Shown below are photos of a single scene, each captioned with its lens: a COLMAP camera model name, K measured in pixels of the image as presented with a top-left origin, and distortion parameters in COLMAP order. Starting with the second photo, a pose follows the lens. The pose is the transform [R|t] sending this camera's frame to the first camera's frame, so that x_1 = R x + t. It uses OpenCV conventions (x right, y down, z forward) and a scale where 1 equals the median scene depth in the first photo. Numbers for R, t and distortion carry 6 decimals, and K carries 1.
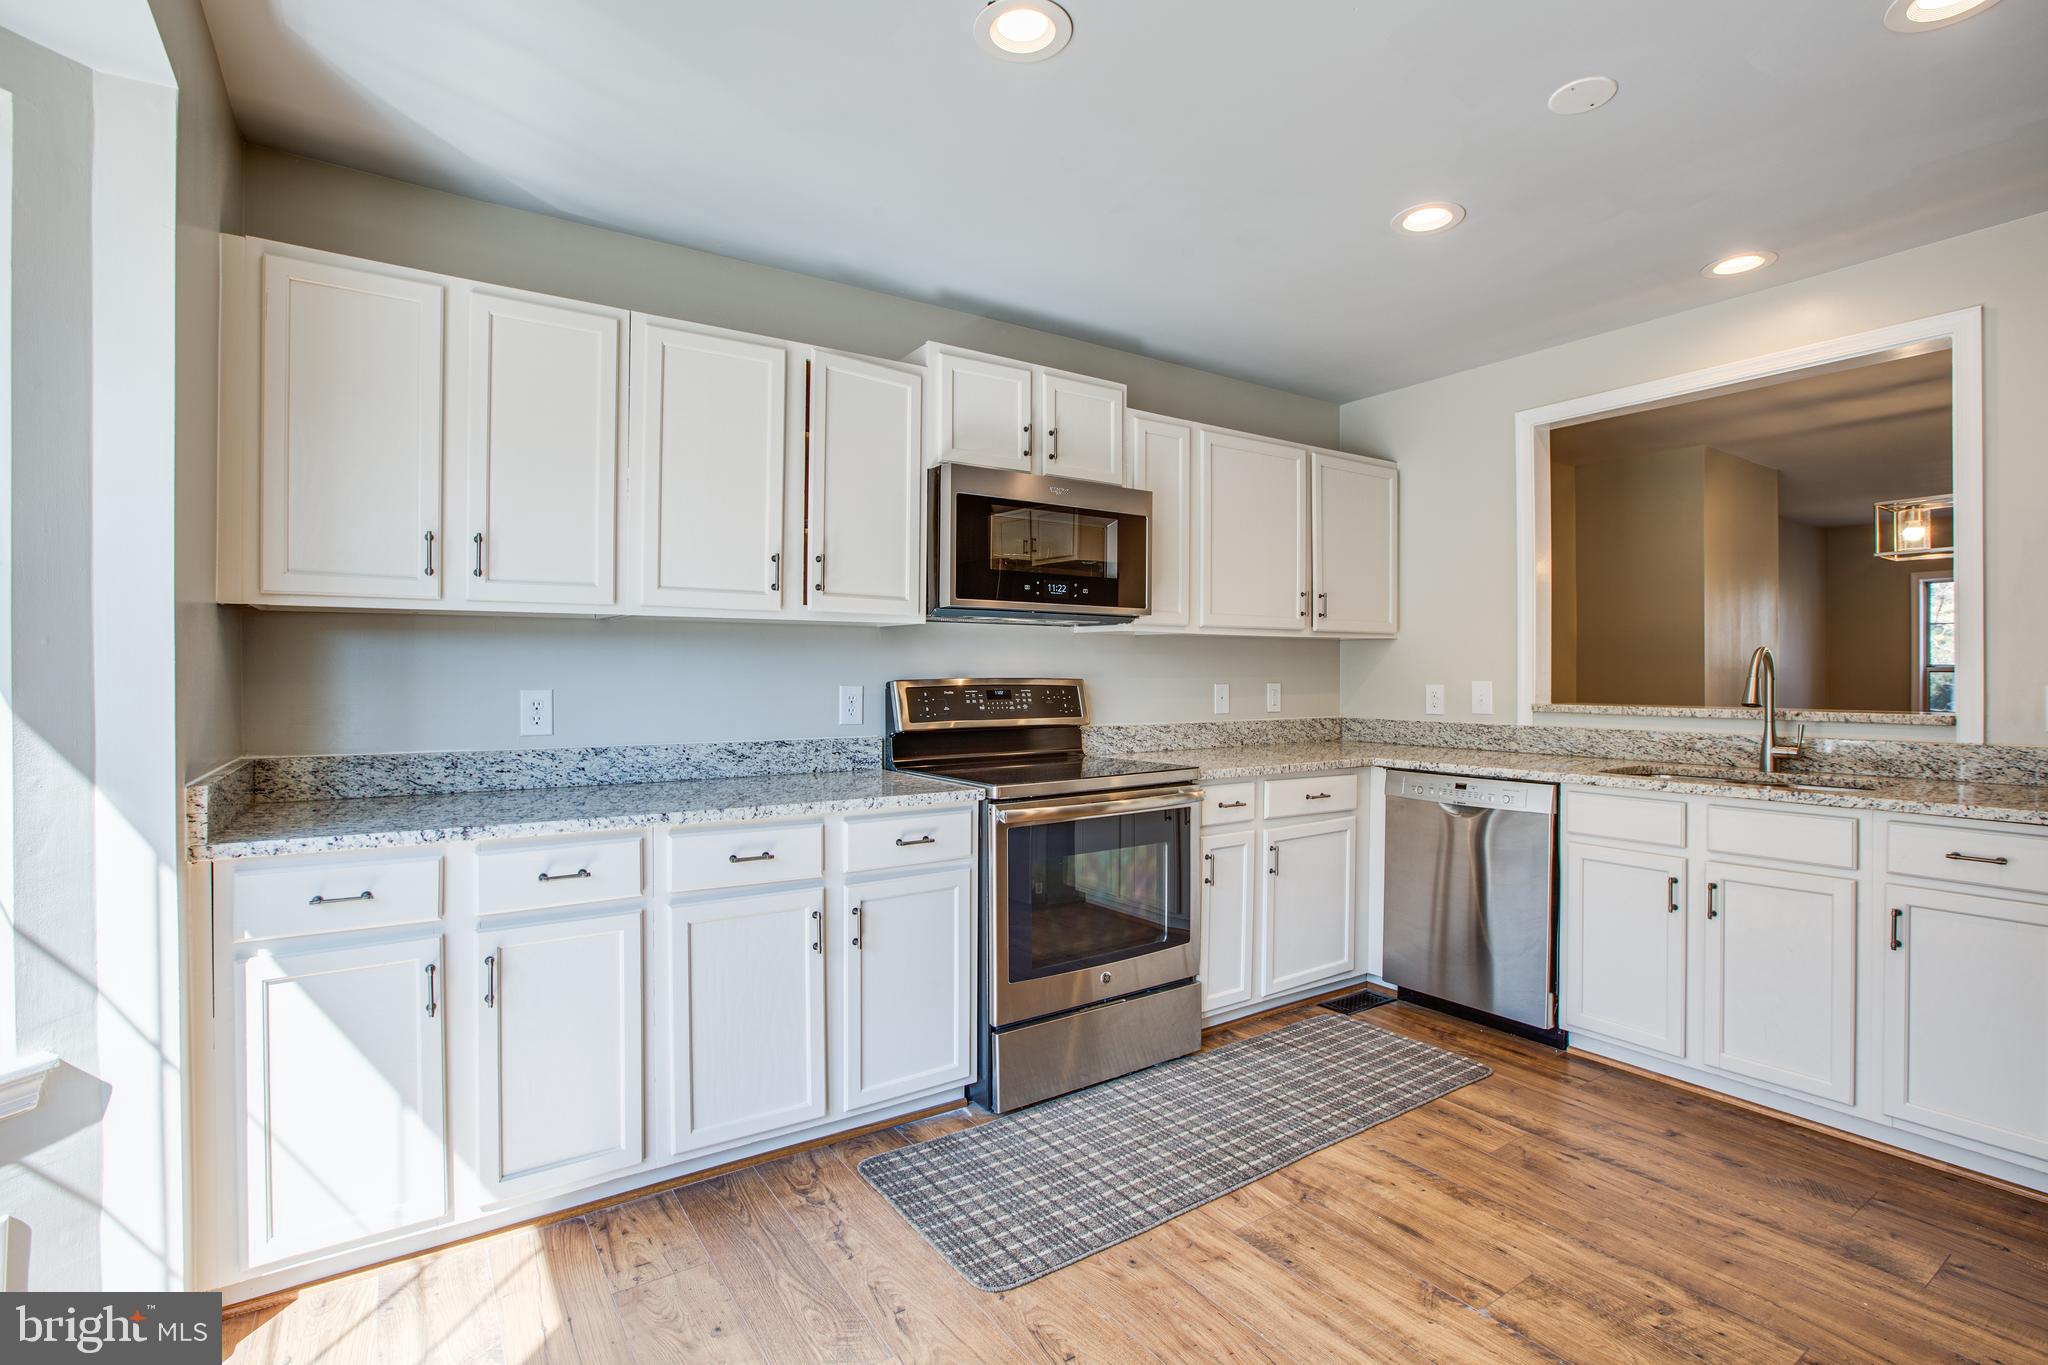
lens RADIAL K [[940.3, 0, 1005.4], [0, 940.3, 678.0], [0, 0, 1]] dist [-0.042148, 0.012260]
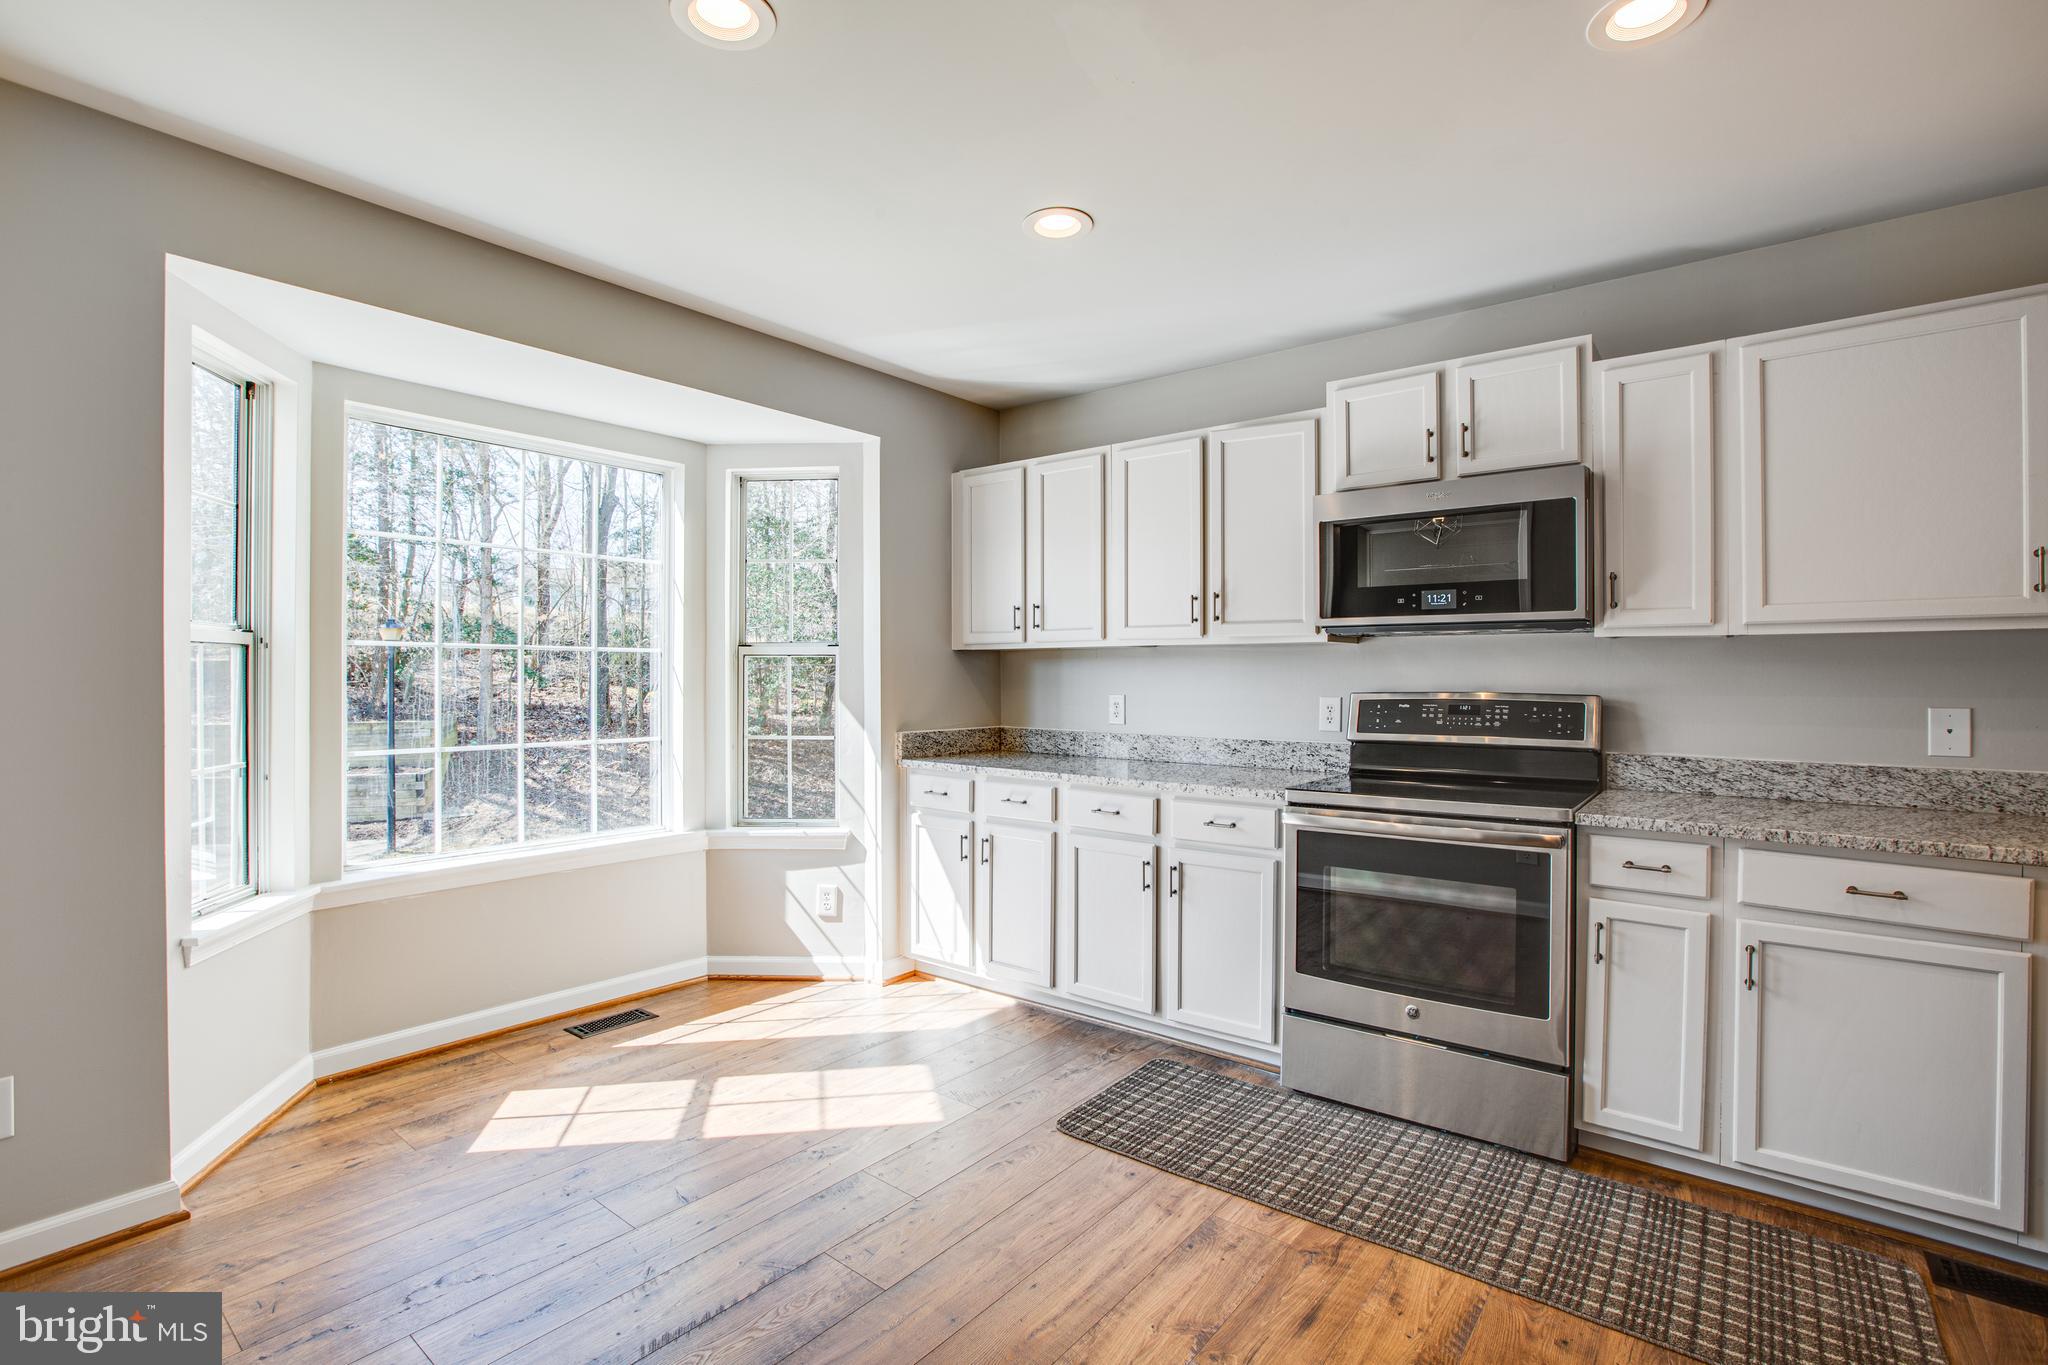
lens RADIAL K [[936.0, 0, 1021.2], [0, 936.0, 681.0], [0, 0, 1]] dist [-0.031907, 0.007675]
pose [[0.310563, 0.004741, -0.950541, 0.819520], [-0.006120, 0.999977, 0.002988, -0.012456], [0.950533, 0.004889, 0.310584, 0.315666]]
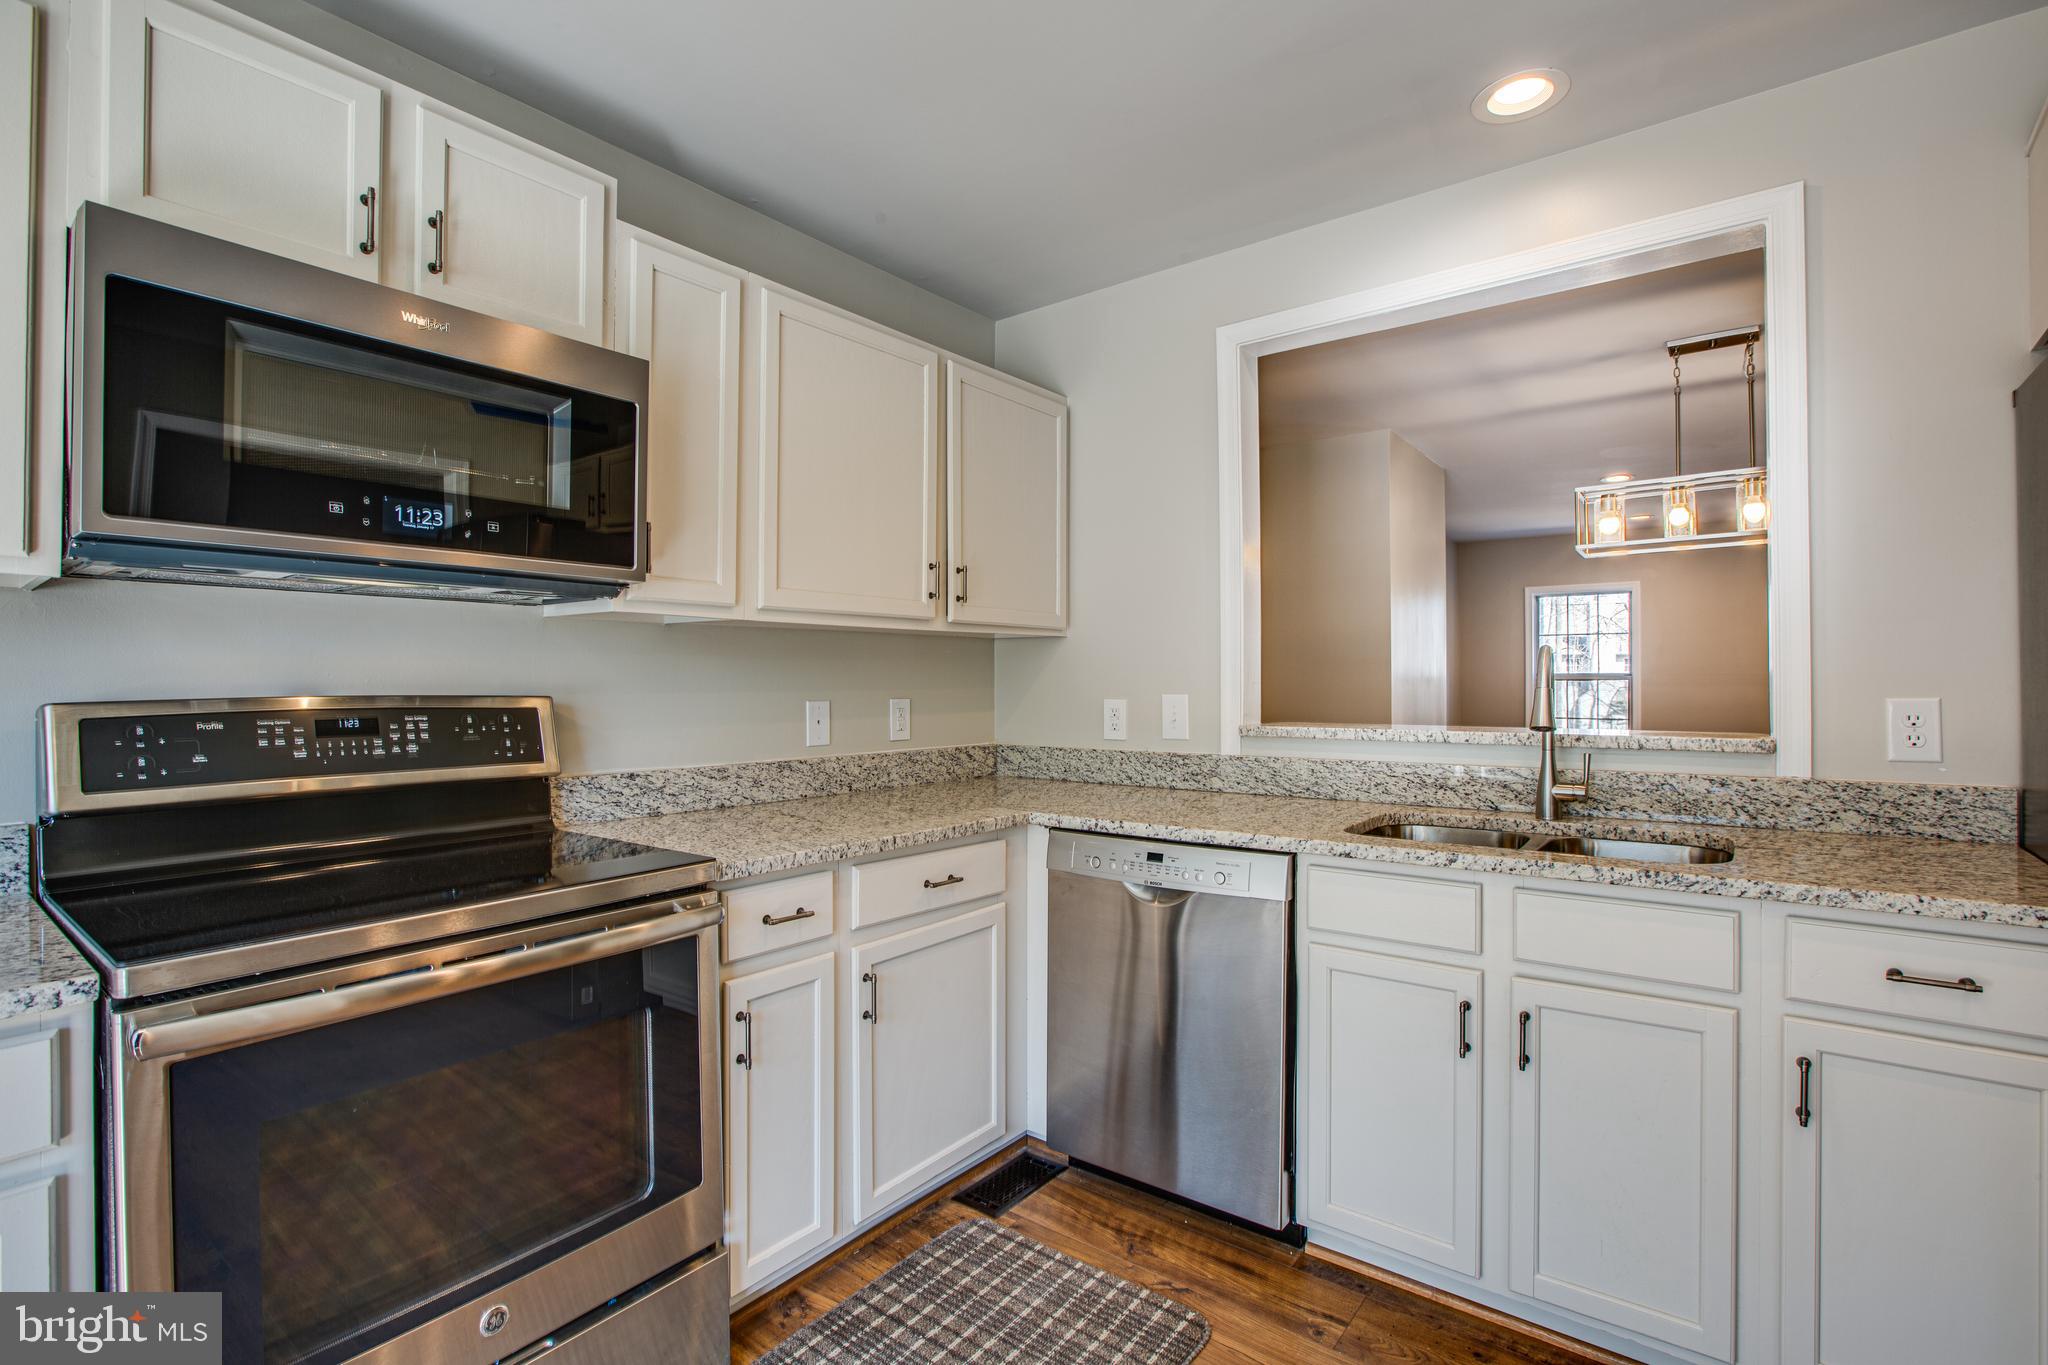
lens RADIAL K [[935.4, 0, 1009.7], [0, 935.4, 678.5], [0, 0, 1]] dist [-0.059527, 0.022898]
pose [[0.947491, -0.001326, 0.319780, 0.198244], [0.004603, 0.999944, -0.009491, -0.003299], [-0.319750, 0.010464, 0.947444, 0.444098]]
